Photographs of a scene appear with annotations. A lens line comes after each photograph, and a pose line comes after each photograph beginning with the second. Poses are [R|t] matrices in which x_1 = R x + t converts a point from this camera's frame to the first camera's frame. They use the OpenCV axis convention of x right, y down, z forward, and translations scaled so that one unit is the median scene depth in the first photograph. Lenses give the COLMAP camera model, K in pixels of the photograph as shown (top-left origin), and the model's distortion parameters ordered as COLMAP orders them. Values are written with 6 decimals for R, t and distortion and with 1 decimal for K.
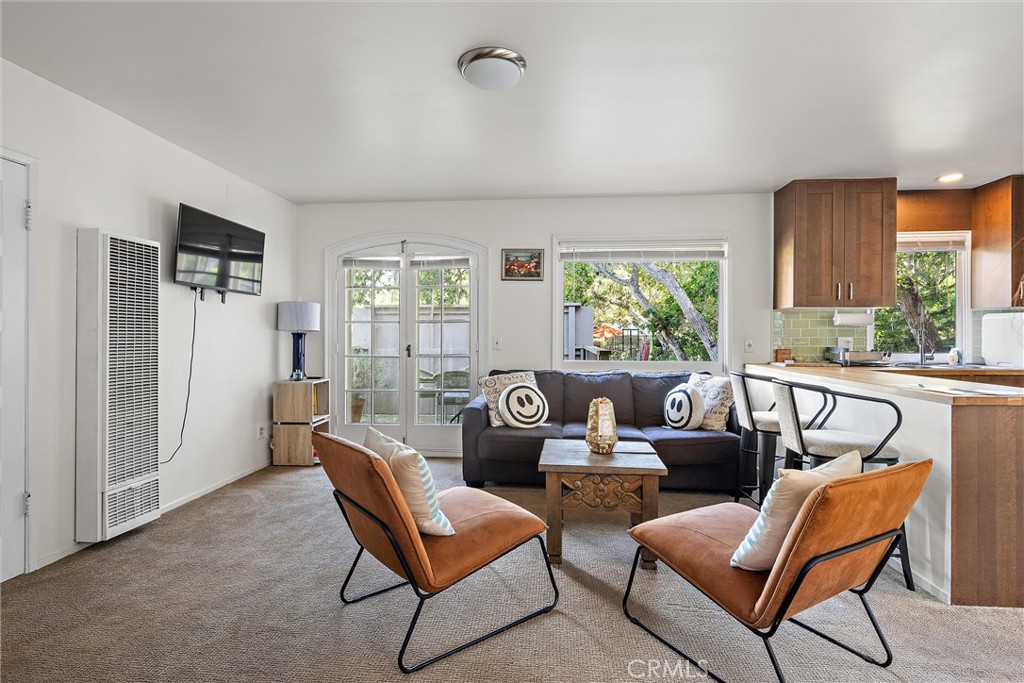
lens RADIAL K [[497.8, 0, 512.0], [0, 497.8, 335.2], [0, 0, 1]] dist [-0.001380, -0.001857]
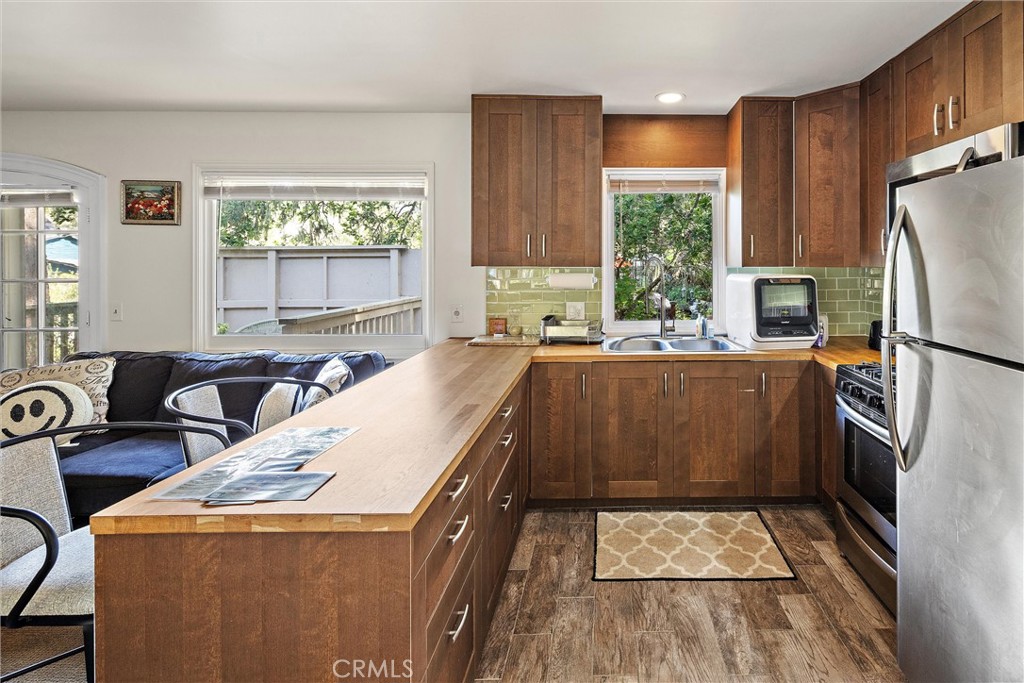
lens RADIAL K [[493.8, 0, 614.2], [0, 493.8, 264.2], [0, 0, 1]] dist [-0.000687, -0.001962]
pose [[0.993419, -0.001686, 0.114528, 0.689122], [0.001320, 0.999994, 0.003270, -0.061571], [-0.114533, -0.003097, 0.993415, 0.245538]]
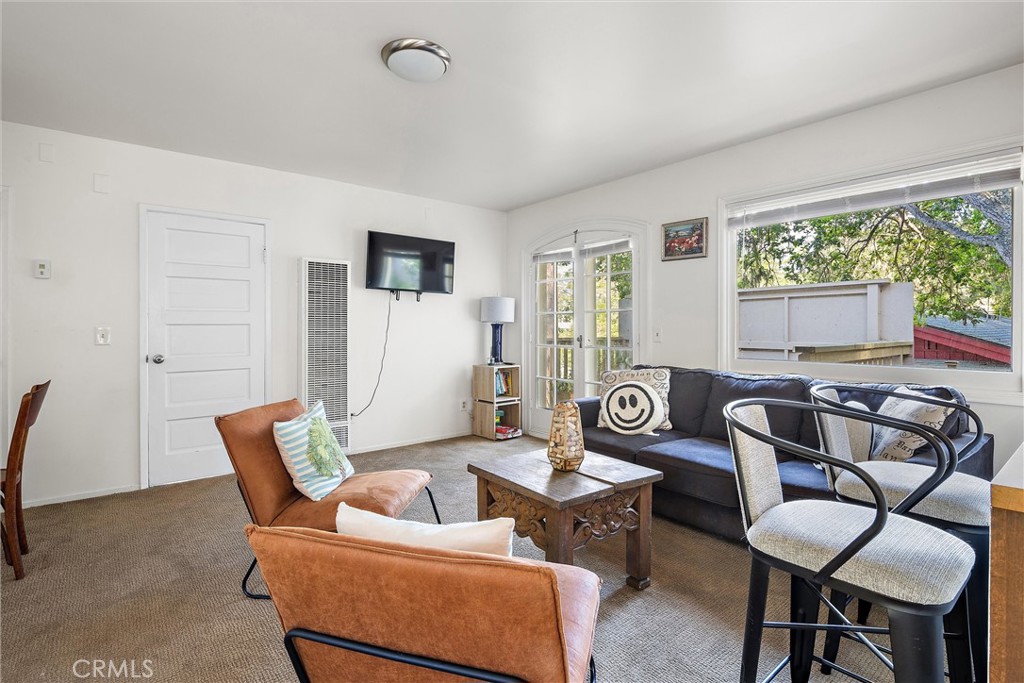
lens RADIAL K [[495.4, 0, 509.4], [0, 495.4, 328.1], [0, 0, 1]] dist [-0.000041, -0.000251]
pose [[0.697980, 0.000411, -0.716117, 0.465724], [0.002233, 0.999994, 0.002750, 0.002088], [0.716113, -0.003518, 0.697975, 0.247281]]
